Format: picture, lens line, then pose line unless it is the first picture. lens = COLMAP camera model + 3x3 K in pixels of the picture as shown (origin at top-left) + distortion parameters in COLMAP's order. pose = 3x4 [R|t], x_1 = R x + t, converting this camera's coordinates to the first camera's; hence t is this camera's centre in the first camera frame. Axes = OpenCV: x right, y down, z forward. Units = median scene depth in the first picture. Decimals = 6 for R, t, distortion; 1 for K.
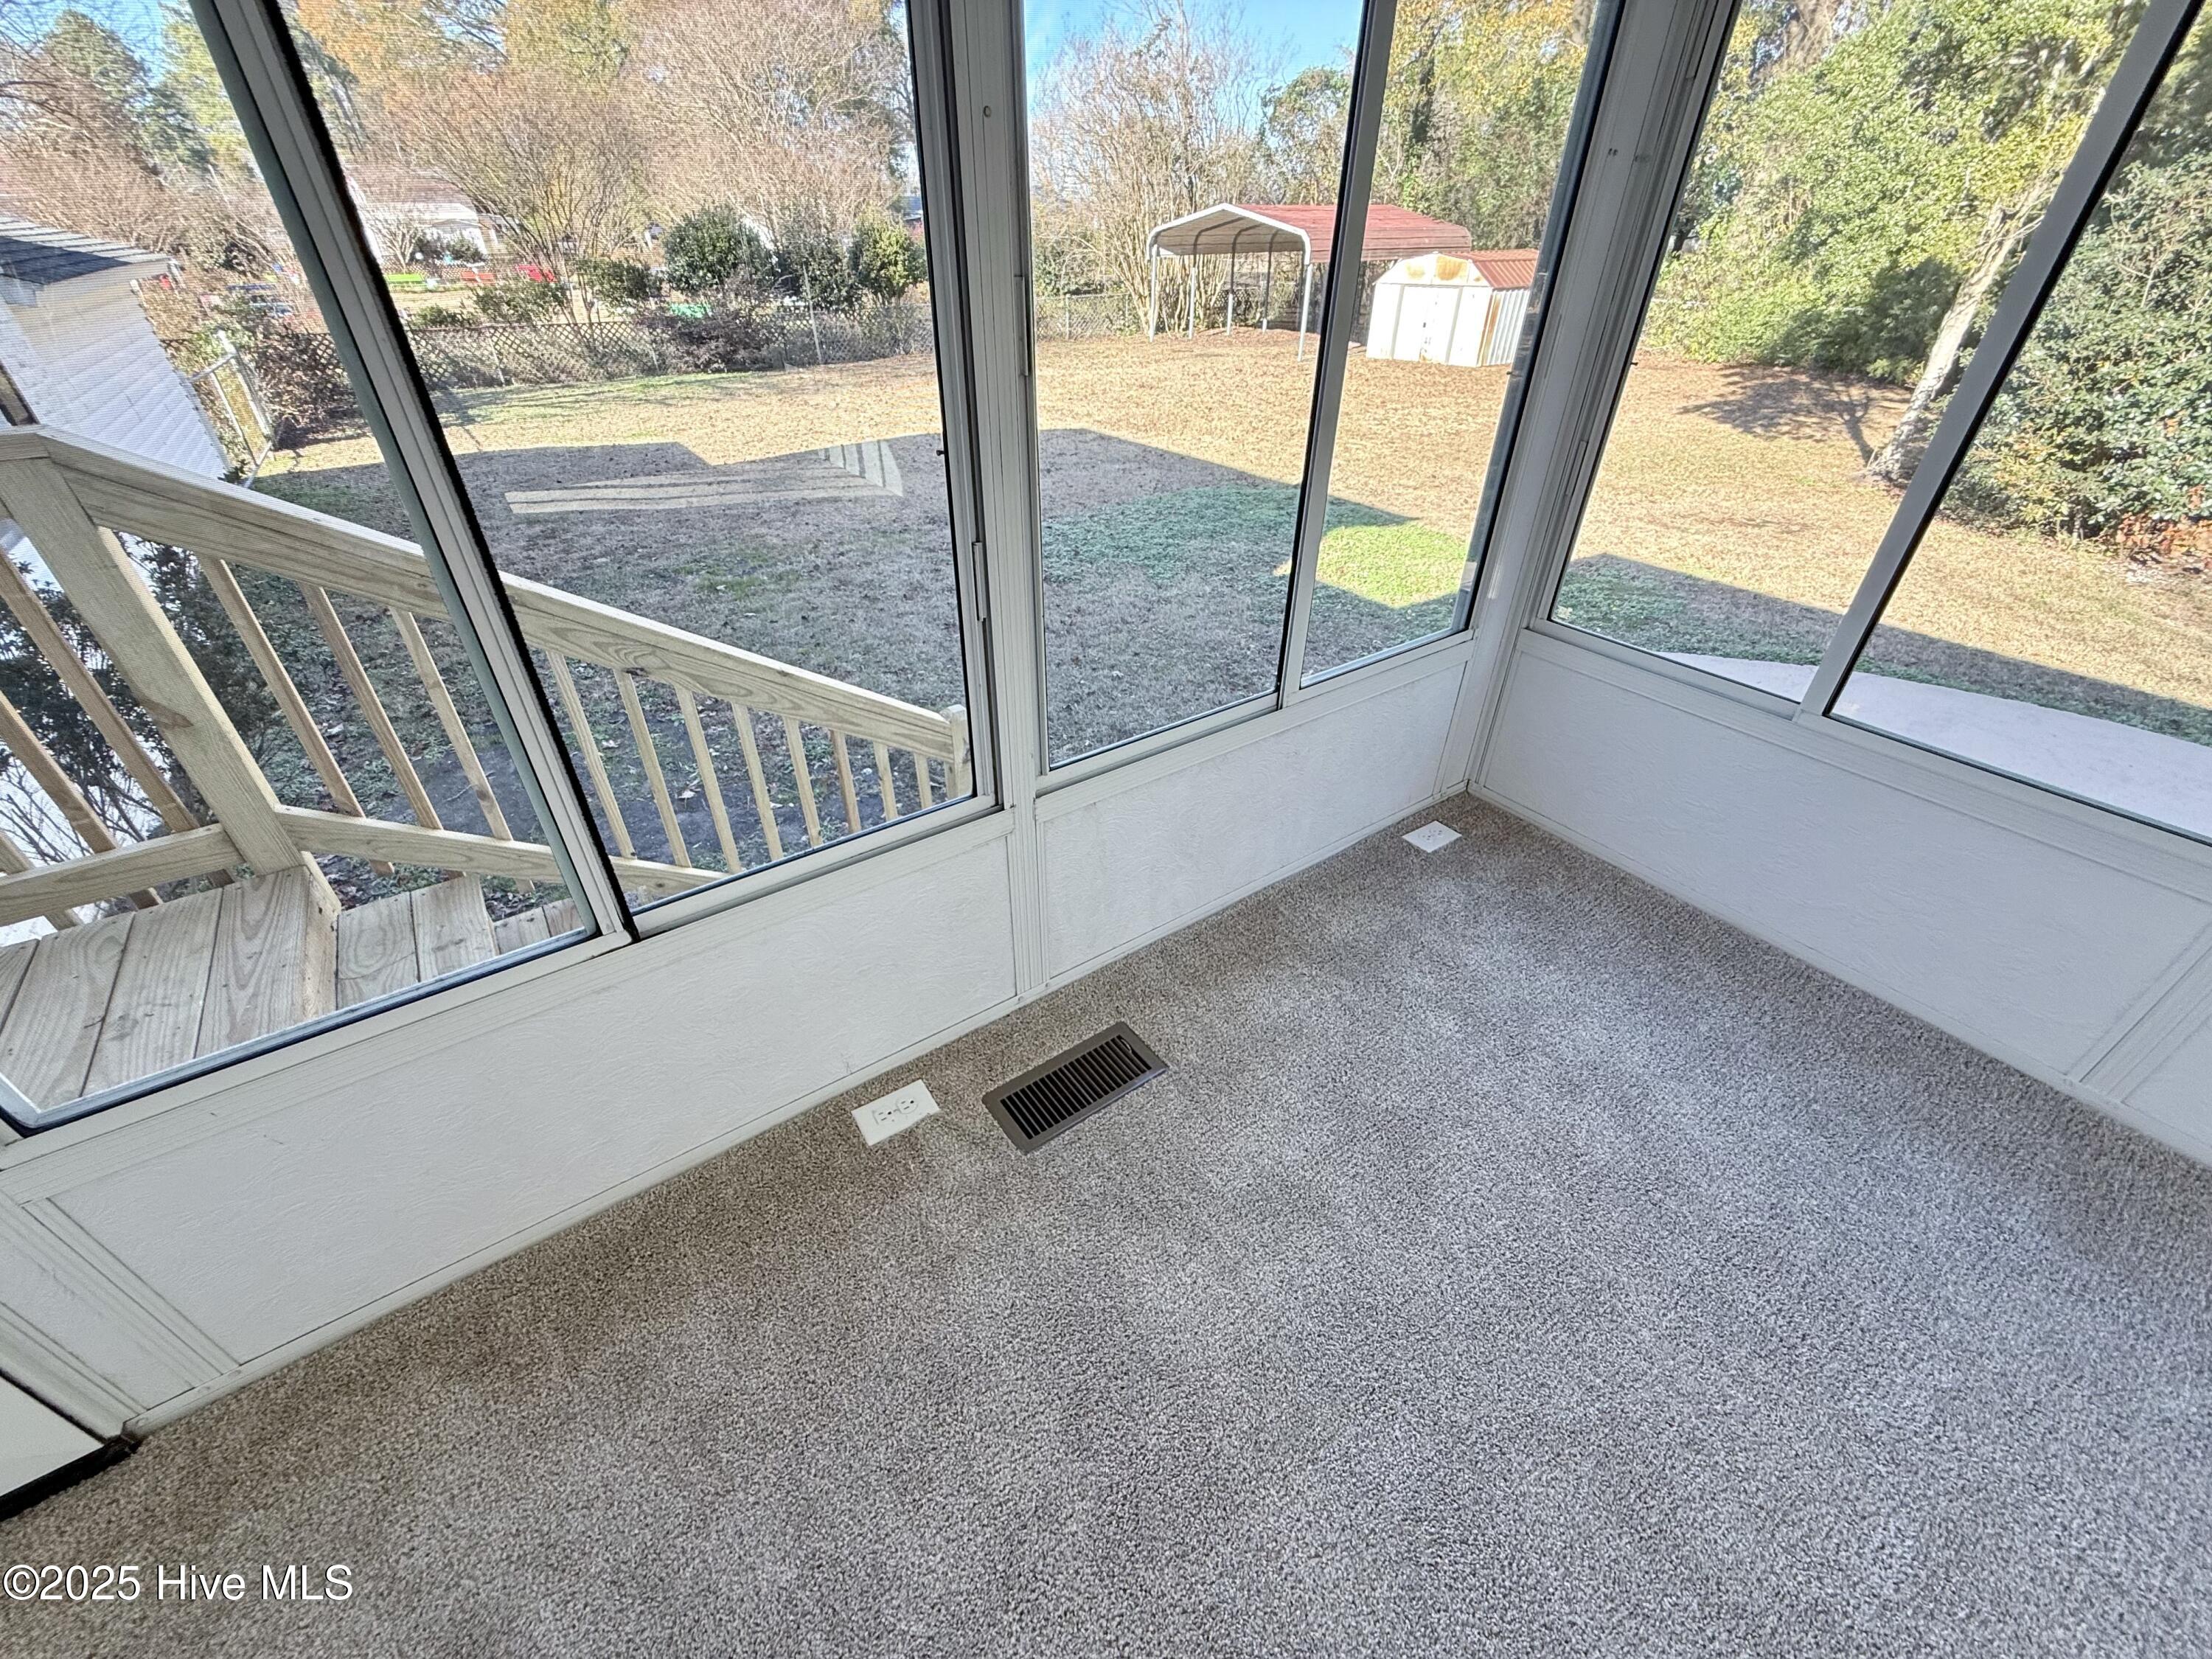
lens RADIAL K [[883.1, 0, 1104.4], [0, 883.1, 821.7], [0, 0, 1]] dist [-0.001567, 0.000739]
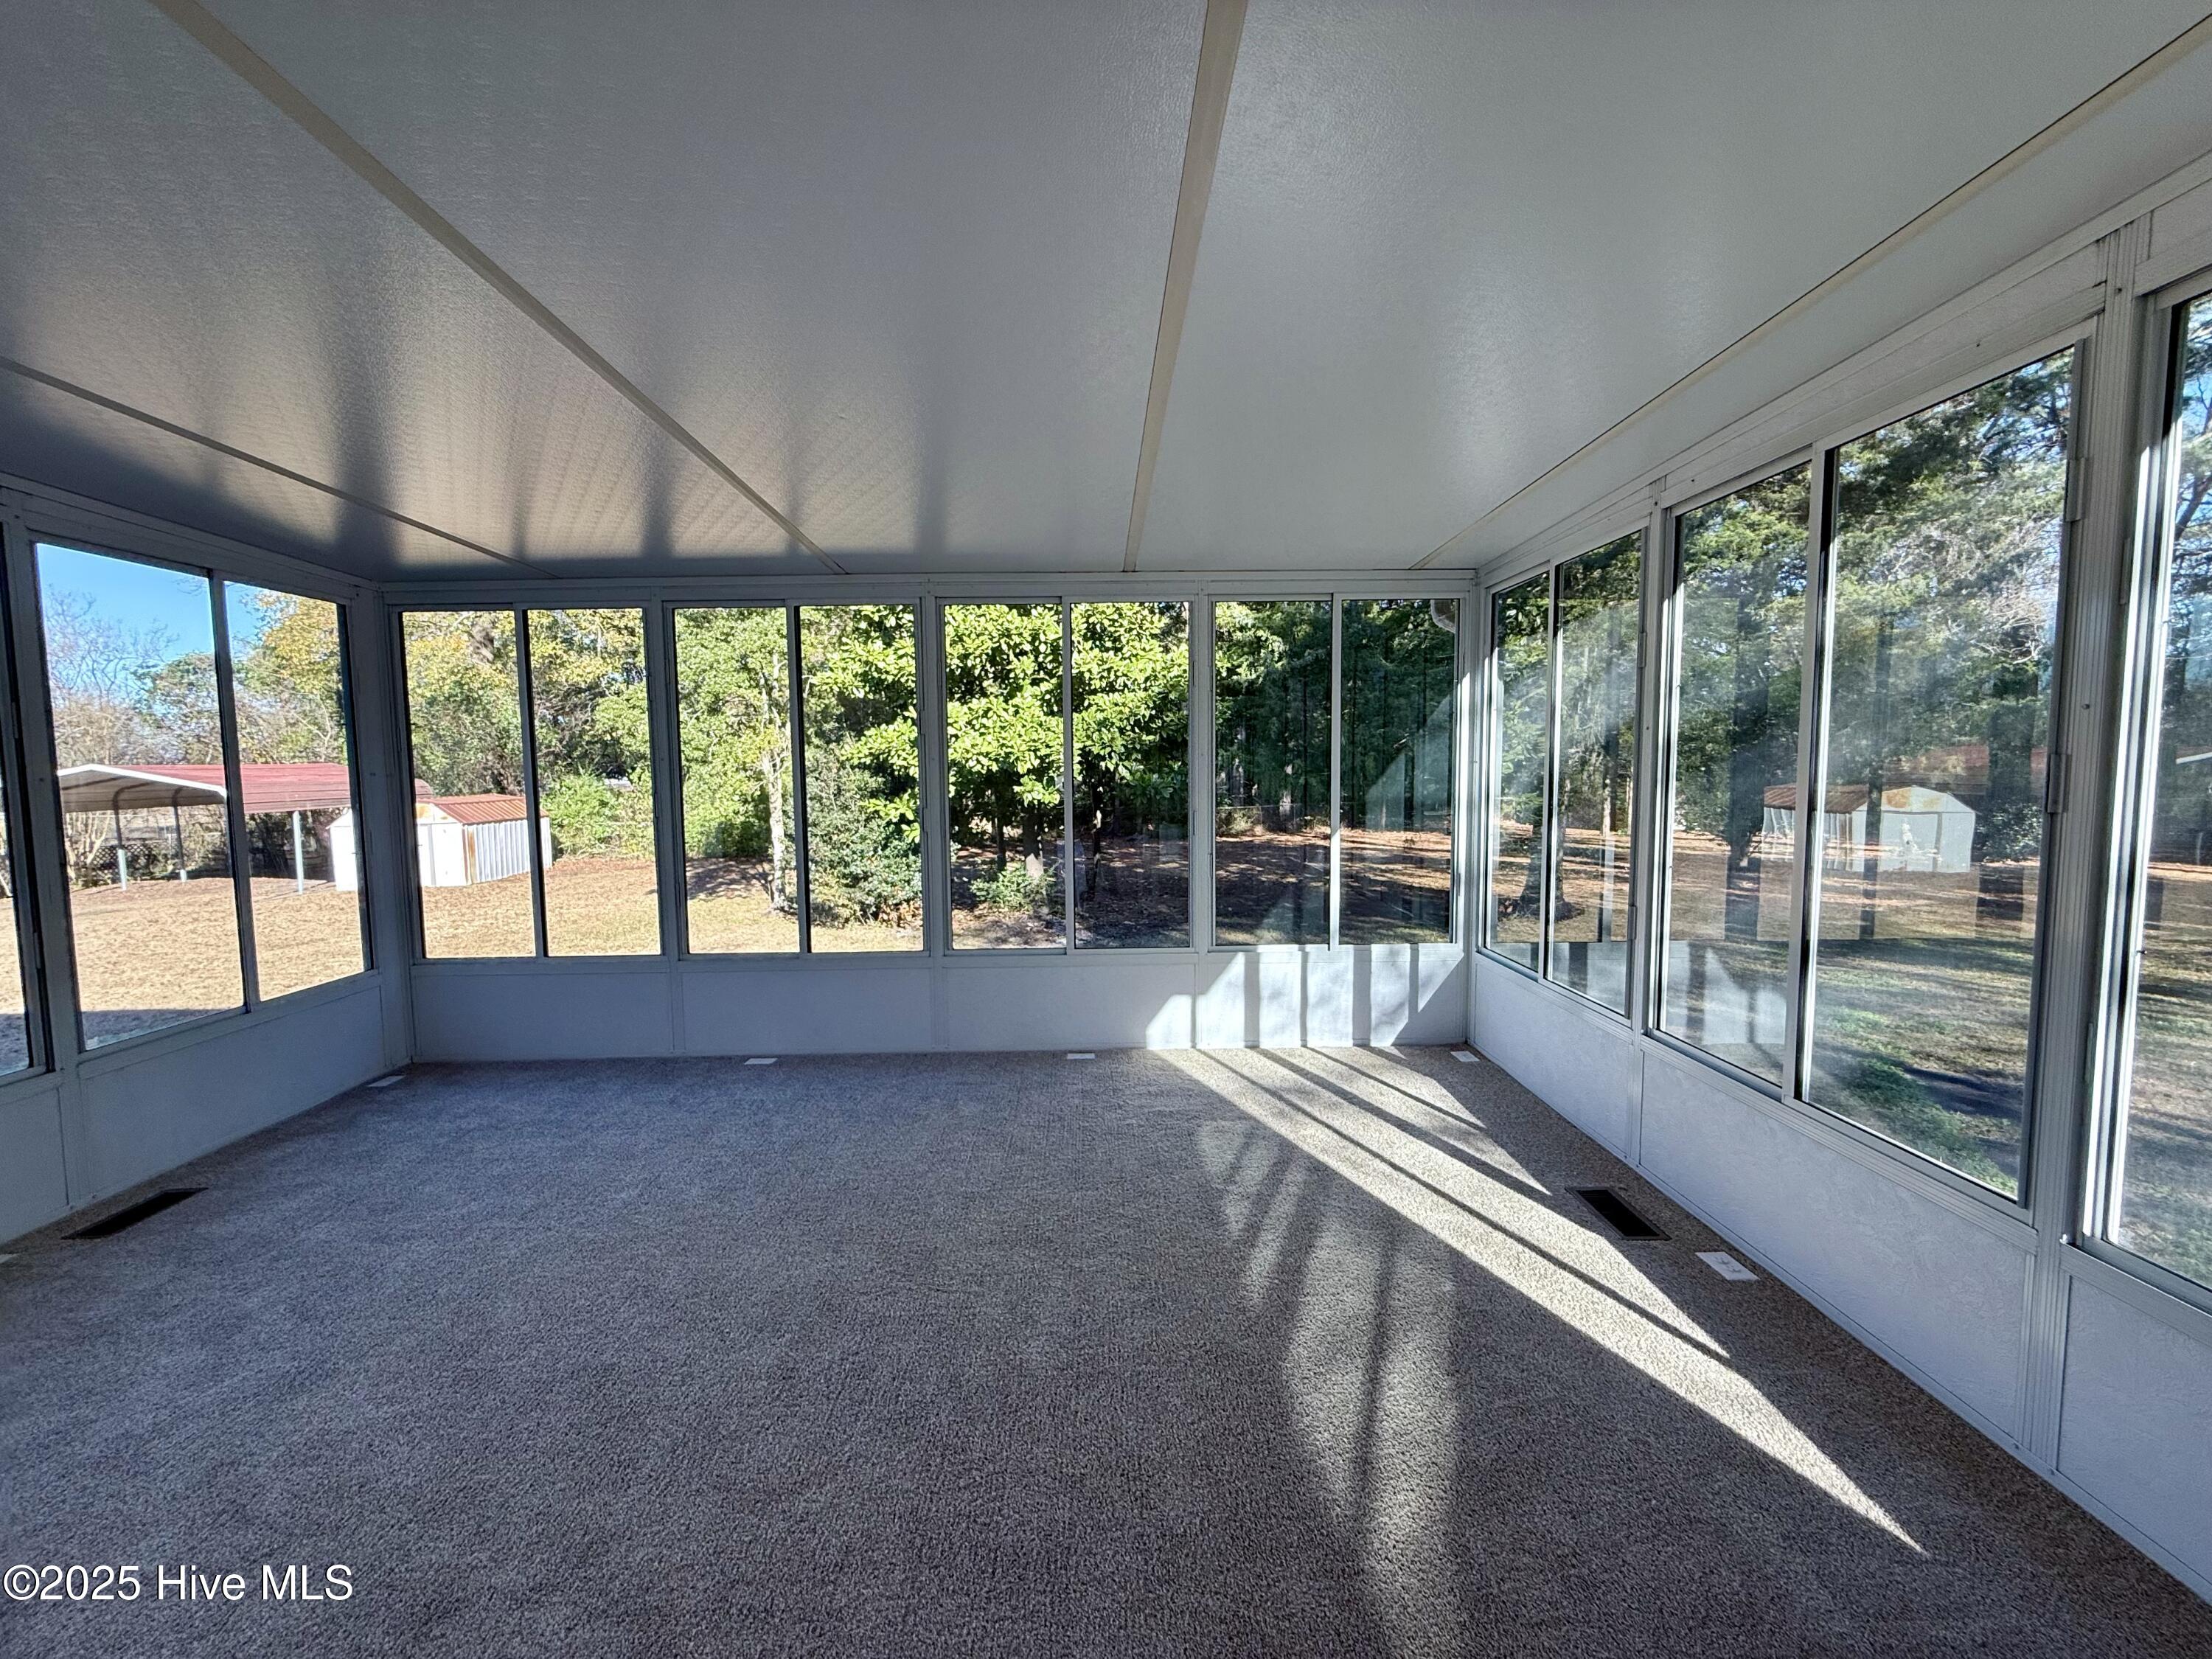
lens RADIAL K [[883.1, 0, 1111.4], [0, 883.1, 825.8], [0, 0, 1]] dist [-0.001567, 0.000739]
pose [[0.561869, -0.064717, 0.824691, -0.030929], [0.475157, 0.841316, -0.257707, 0.091809], [-0.677148, 0.536655, 0.503460, -0.143713]]
